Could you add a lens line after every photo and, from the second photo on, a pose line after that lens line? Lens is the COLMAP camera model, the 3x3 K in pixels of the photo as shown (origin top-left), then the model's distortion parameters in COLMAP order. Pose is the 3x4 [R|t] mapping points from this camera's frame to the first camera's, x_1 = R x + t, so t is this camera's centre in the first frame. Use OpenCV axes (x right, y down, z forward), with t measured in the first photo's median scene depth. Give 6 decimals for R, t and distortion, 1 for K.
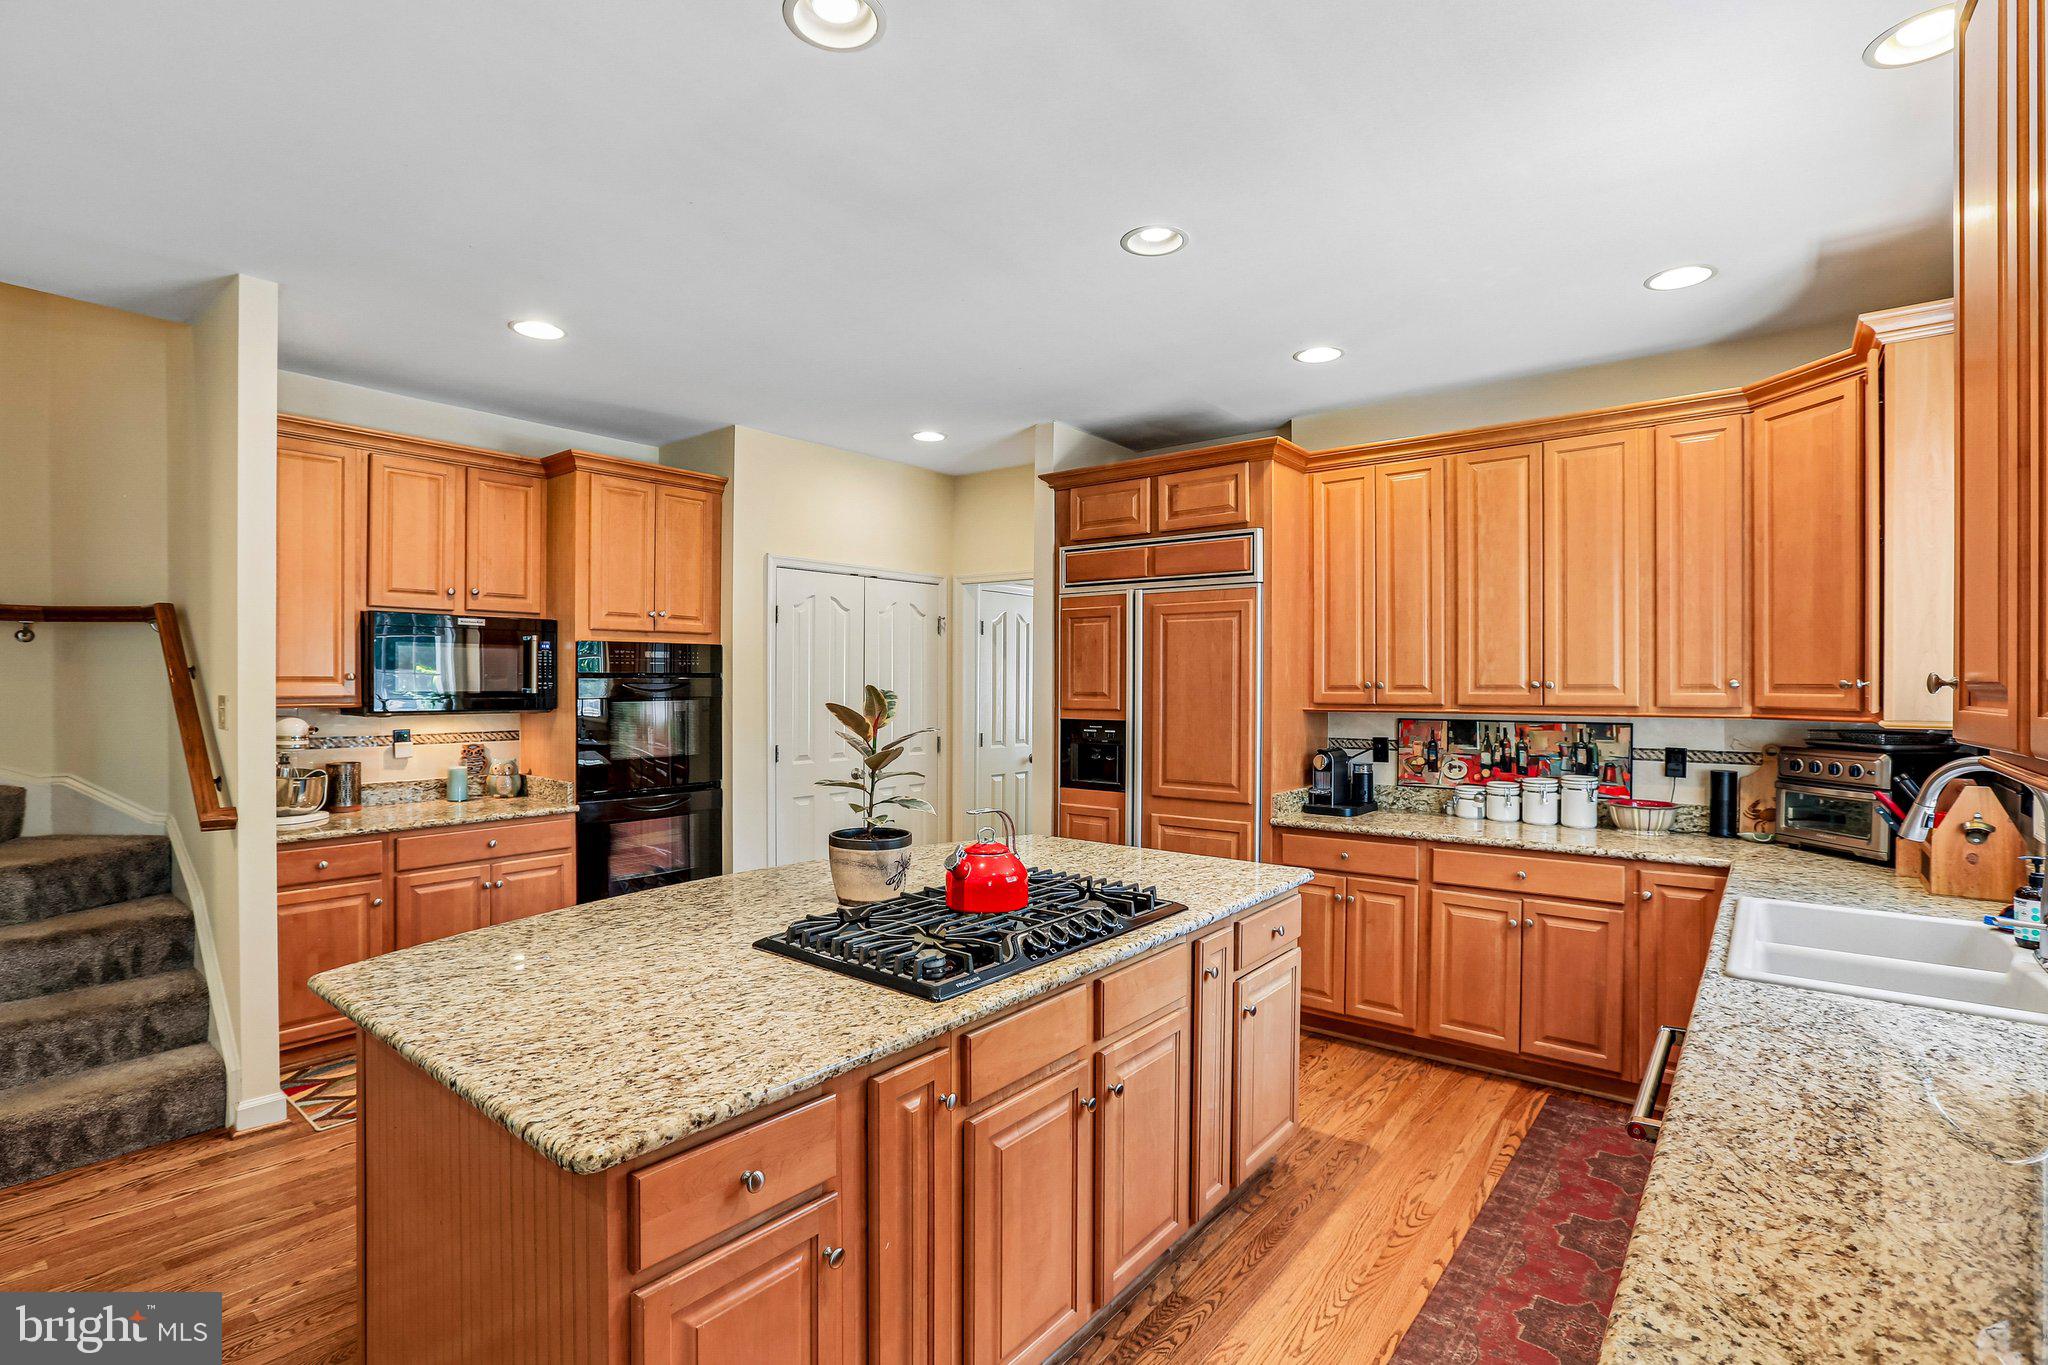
lens RADIAL K [[982.7, 0, 1024.0], [0, 982.7, 682.5], [0, 0, 1]] dist [-0.001559, -0.000166]
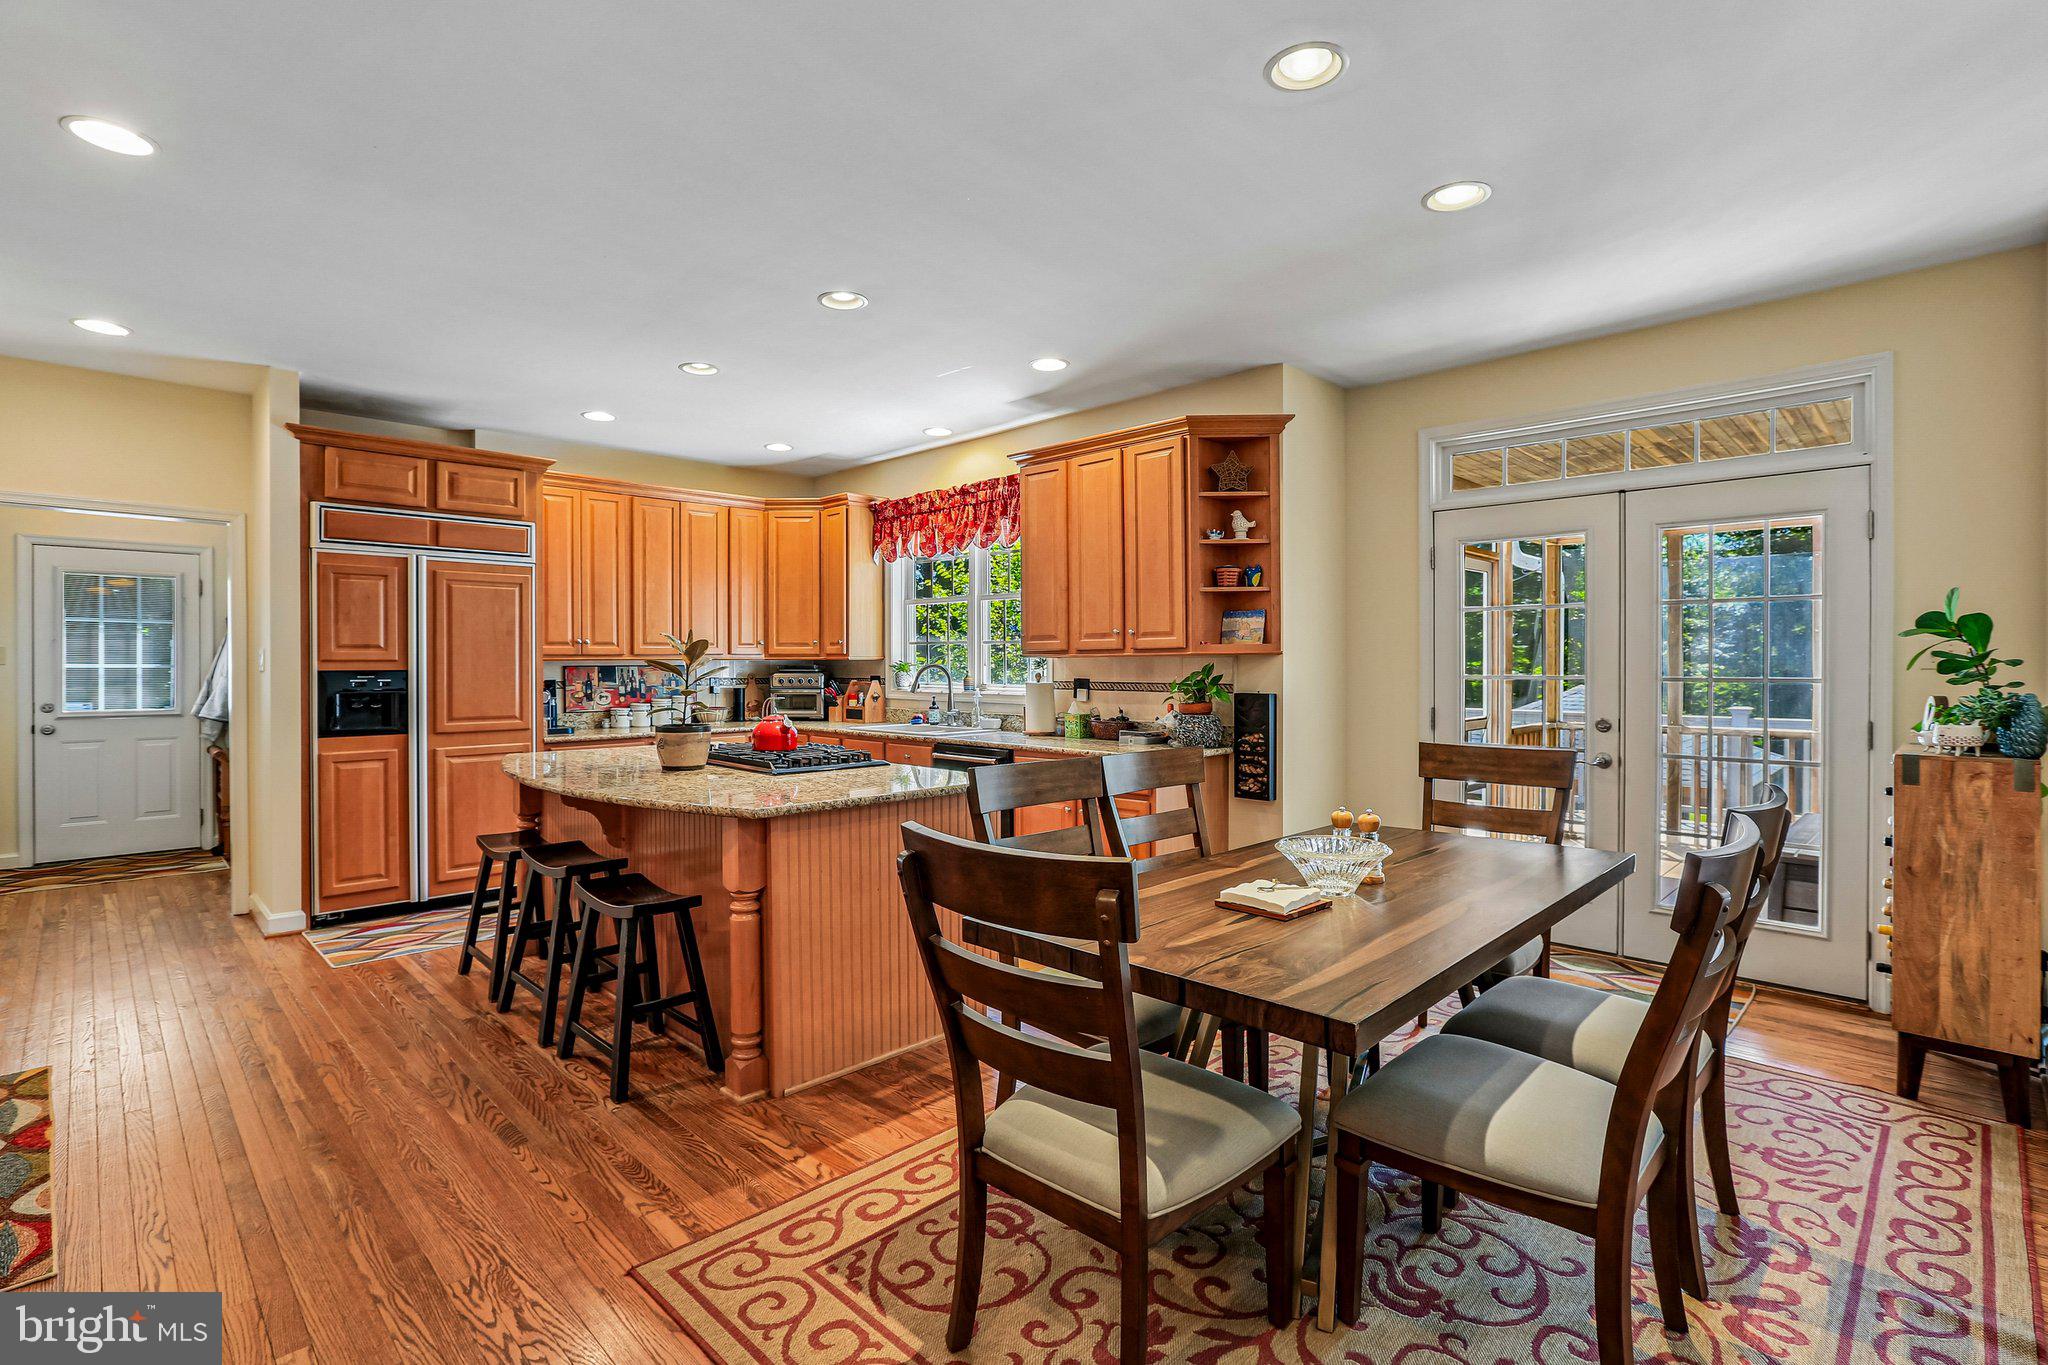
lens RADIAL K [[961.2, 0, 1023.8], [0, 961.2, 673.9], [0, 0, 1]] dist [-0.057593, 0.020939]
pose [[0.116376, -0.011355, 0.993140, -0.970603], [0.005794, 0.999925, 0.010753, 0.039308], [-0.993188, 0.004502, 0.116434, 0.186229]]
